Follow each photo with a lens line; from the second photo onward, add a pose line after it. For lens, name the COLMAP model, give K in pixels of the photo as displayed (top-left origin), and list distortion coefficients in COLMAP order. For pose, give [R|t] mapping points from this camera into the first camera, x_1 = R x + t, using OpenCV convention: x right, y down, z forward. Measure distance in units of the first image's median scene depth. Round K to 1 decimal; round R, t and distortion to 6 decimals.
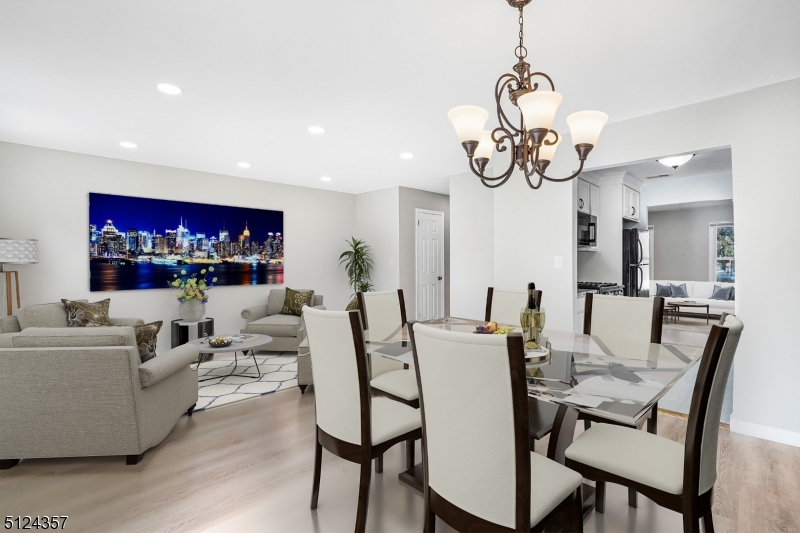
lens RADIAL K [[370.9, 0, 398.4], [0, 370.9, 264.2], [0, 0, 1]] dist [-0.036191, 0.000423]
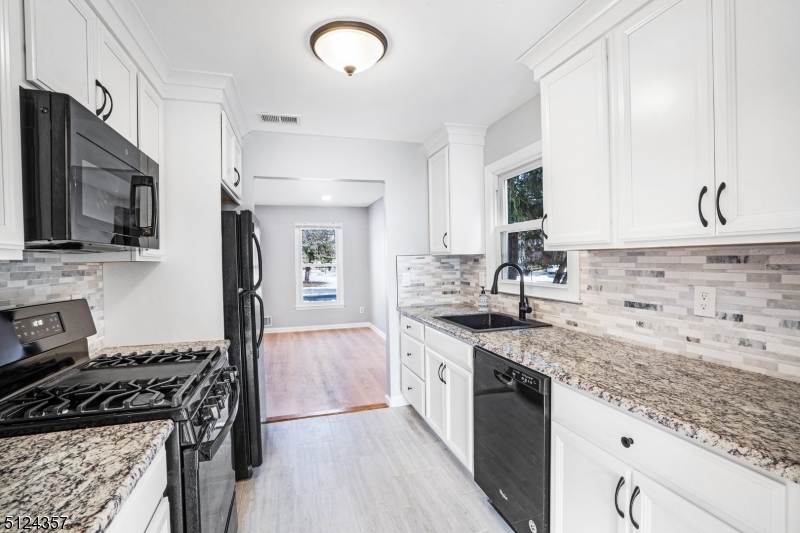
lens RADIAL K [[370.9, 0, 398.4], [0, 370.9, 264.2], [0, 0, 1]] dist [-0.036191, 0.000423]
pose [[0.490808, -0.011625, 0.871190, 2.088282], [0.016917, 0.999850, 0.003811, -0.186598], [-0.871103, 0.012867, 0.490931, 3.785051]]
